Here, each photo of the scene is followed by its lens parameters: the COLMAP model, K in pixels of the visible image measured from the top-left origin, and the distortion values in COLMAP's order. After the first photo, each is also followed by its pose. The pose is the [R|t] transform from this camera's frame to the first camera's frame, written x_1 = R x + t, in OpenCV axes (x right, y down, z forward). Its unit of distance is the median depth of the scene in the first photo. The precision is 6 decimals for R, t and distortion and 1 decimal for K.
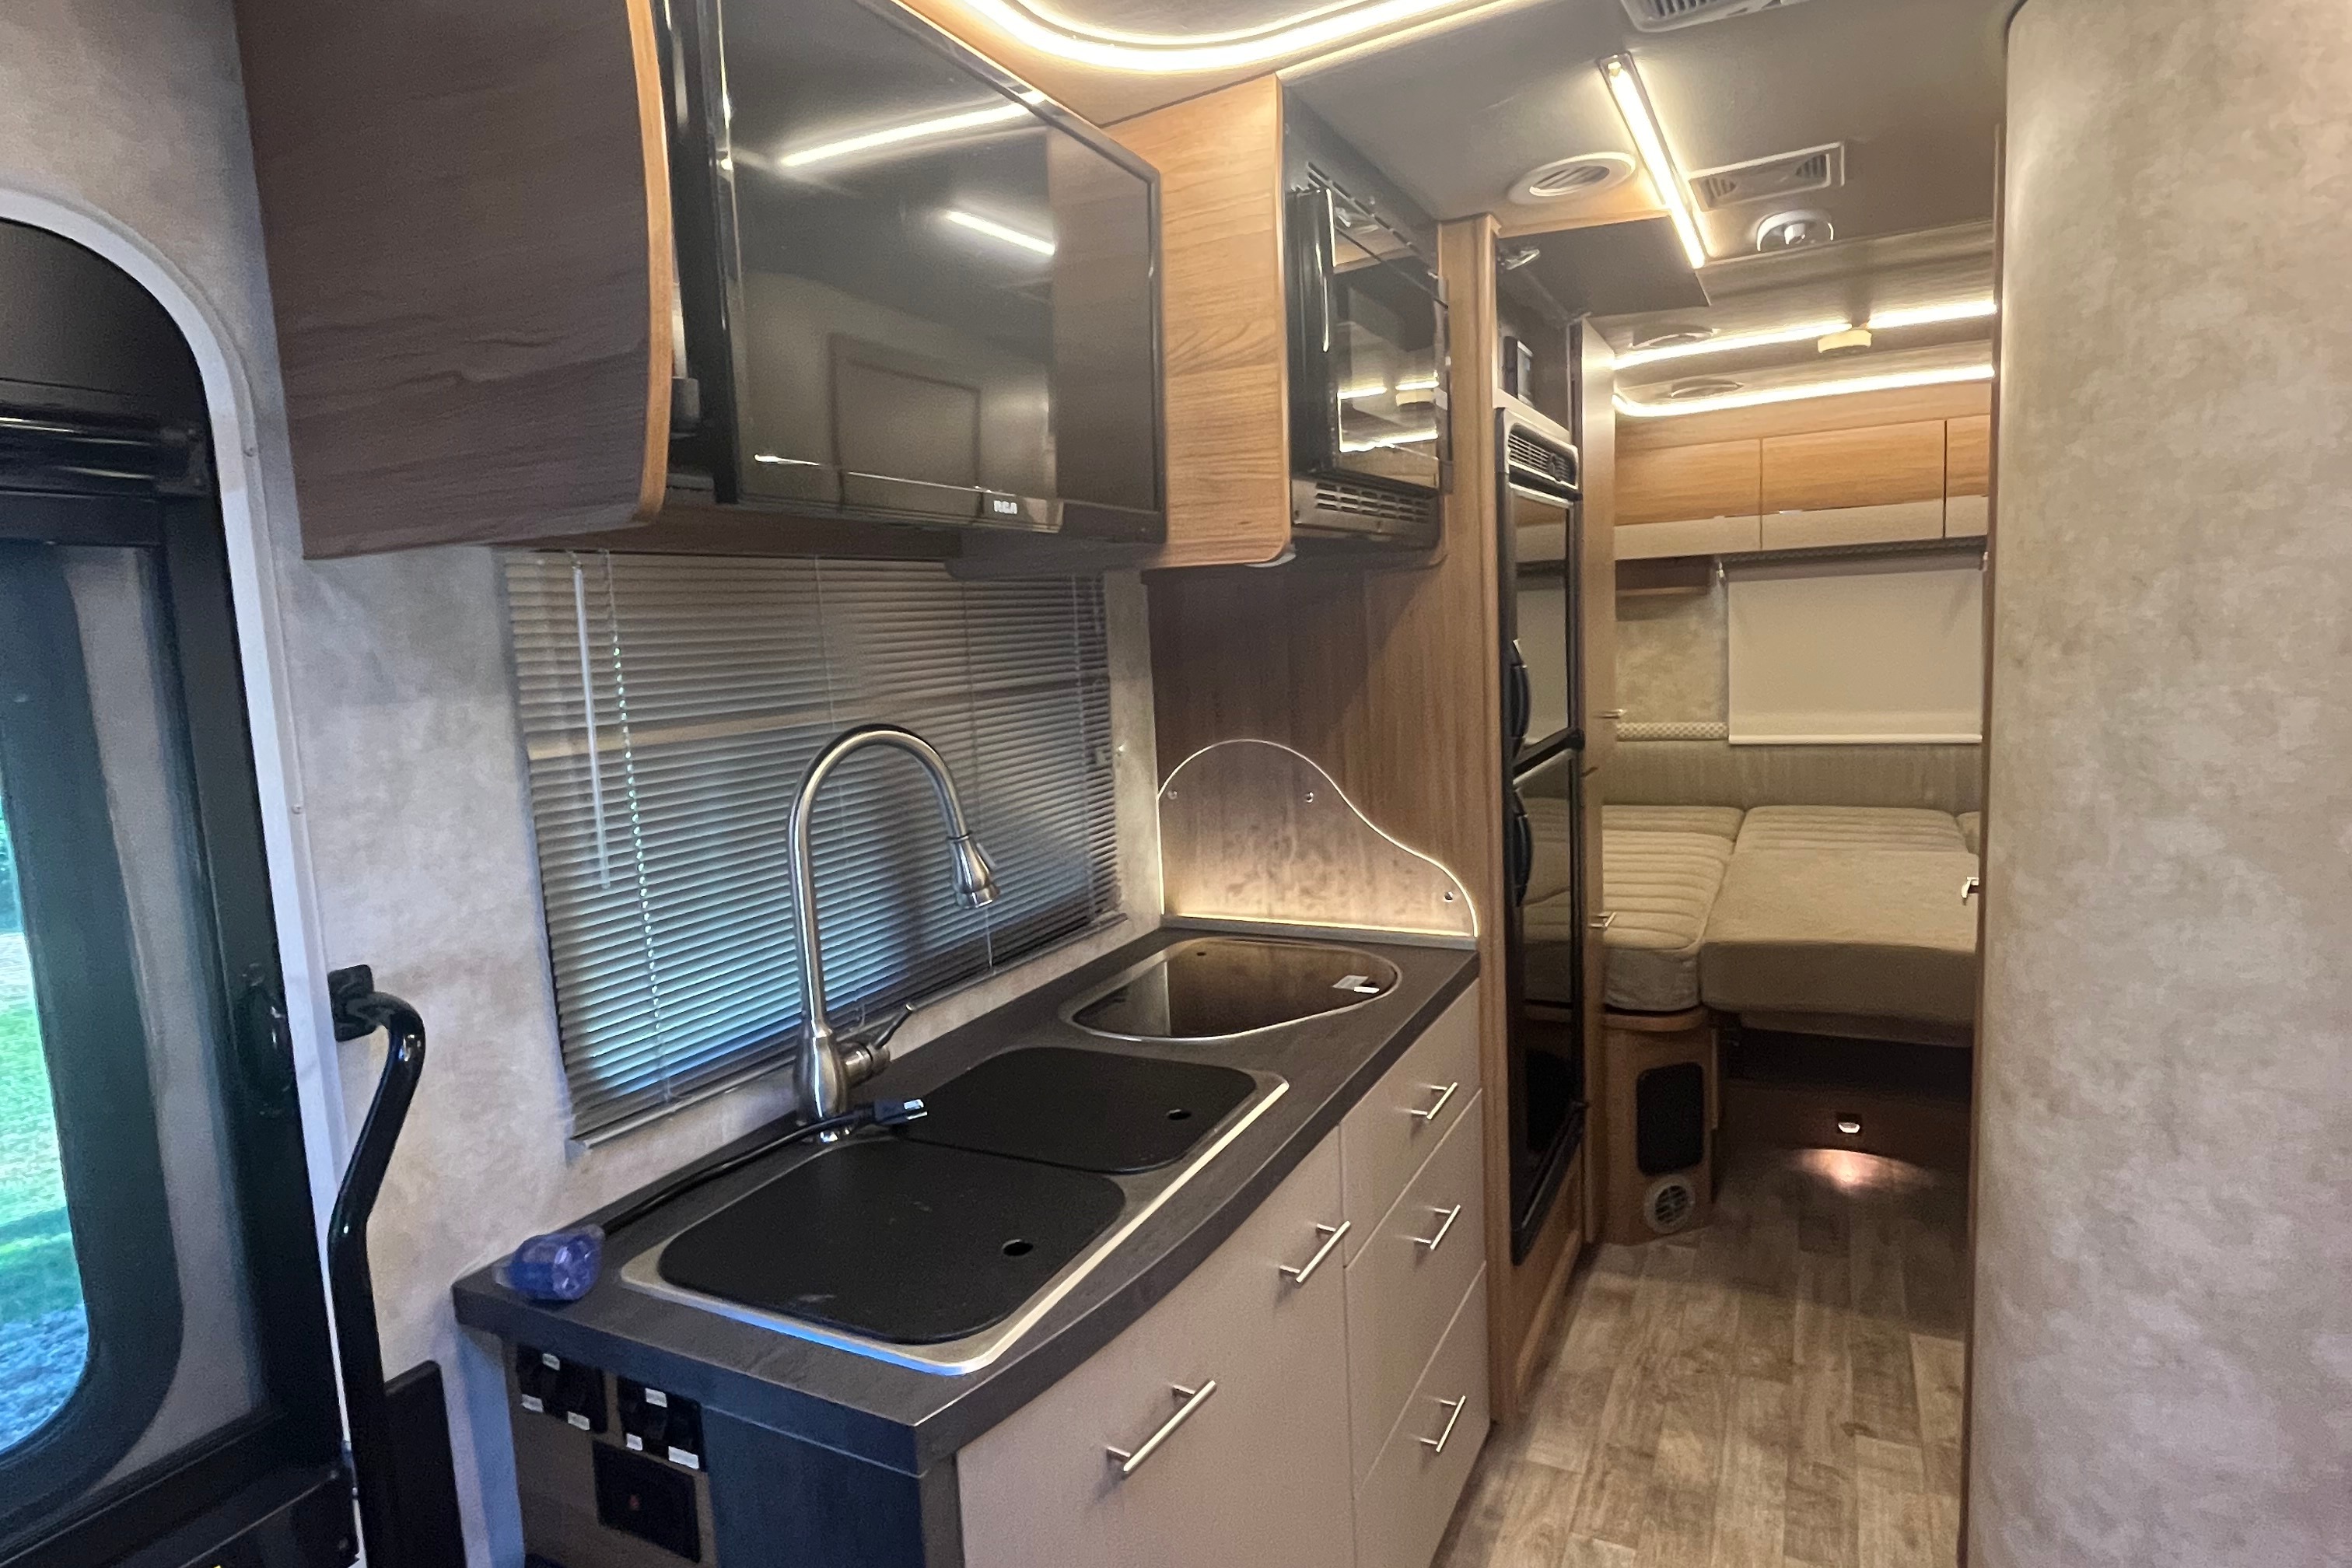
lens RADIAL K [[1272.8, 0, 1170.4], [0, 1272.8, 769.9], [0, 0, 1]] dist [-0.002237, -0.000956]
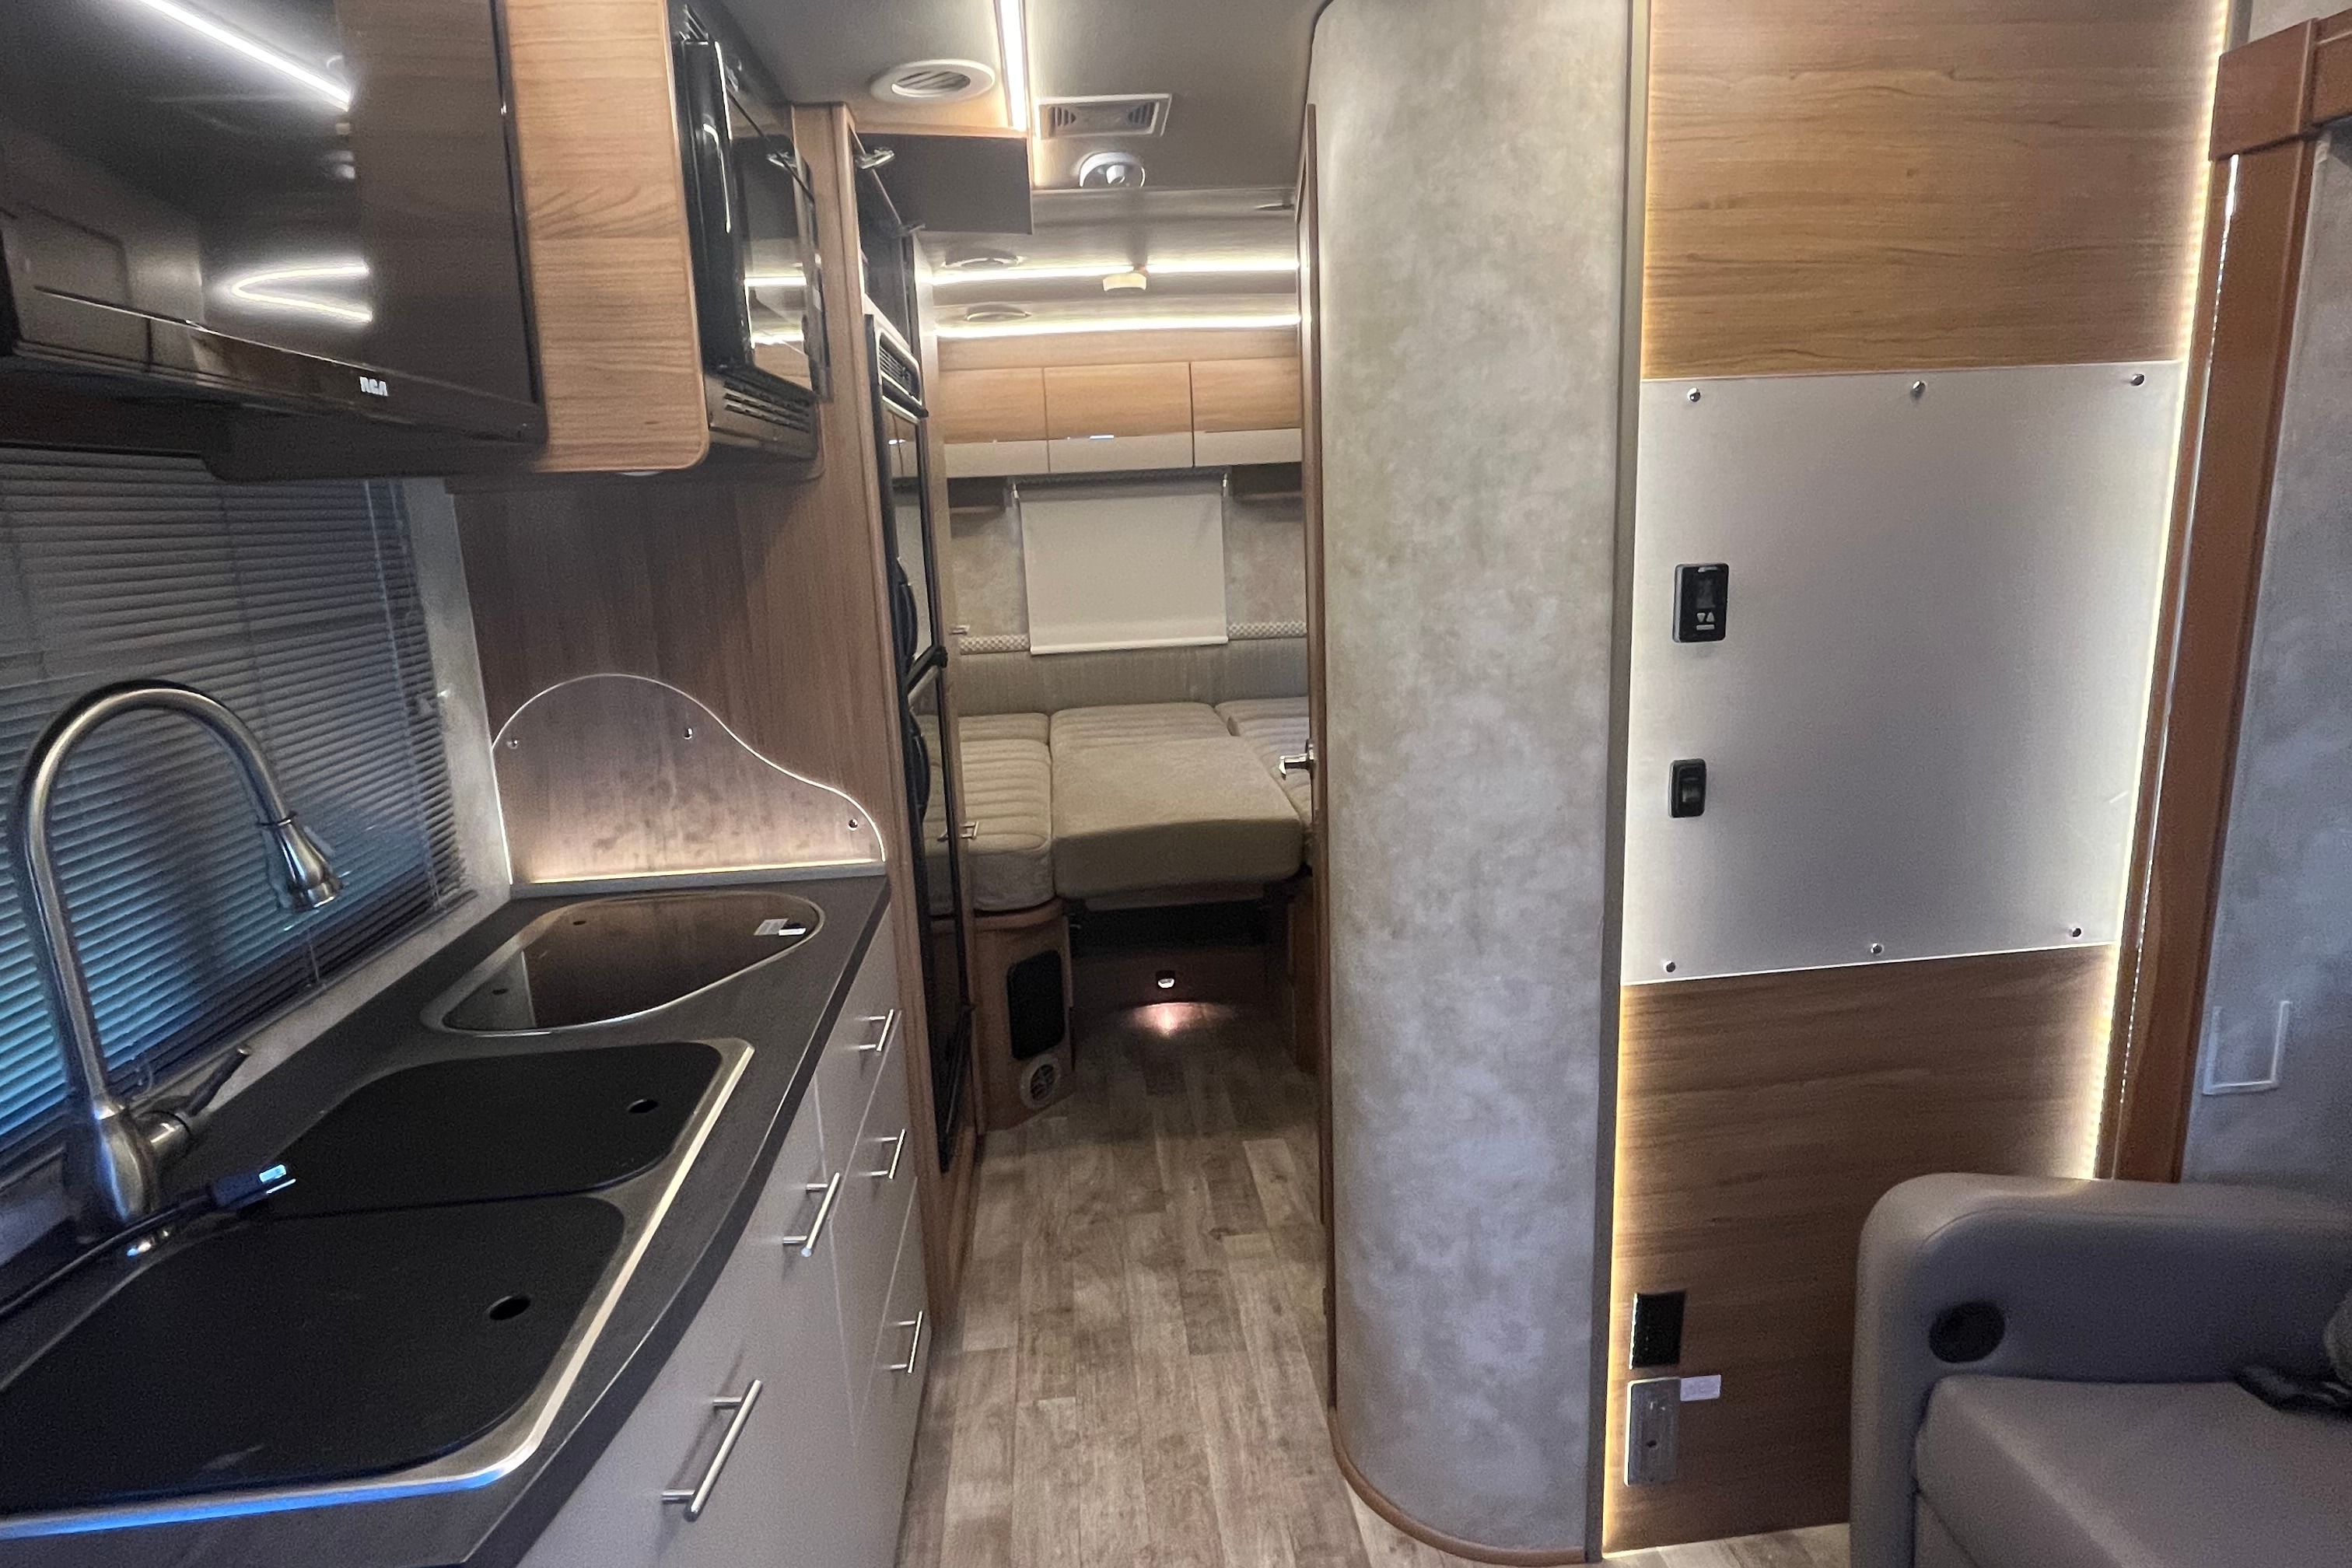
lens RADIAL K [[1272.8, 0, 1164.7], [0, 1272.8, 771.2], [0, 0, 1]] dist [-0.002237, -0.000956]
pose [[0.842724, -0.096175, 0.529685, -0.136386], [0.062449, 0.994735, 0.081259, -0.007187], [-0.534711, -0.035400, 0.844293, 0.077301]]
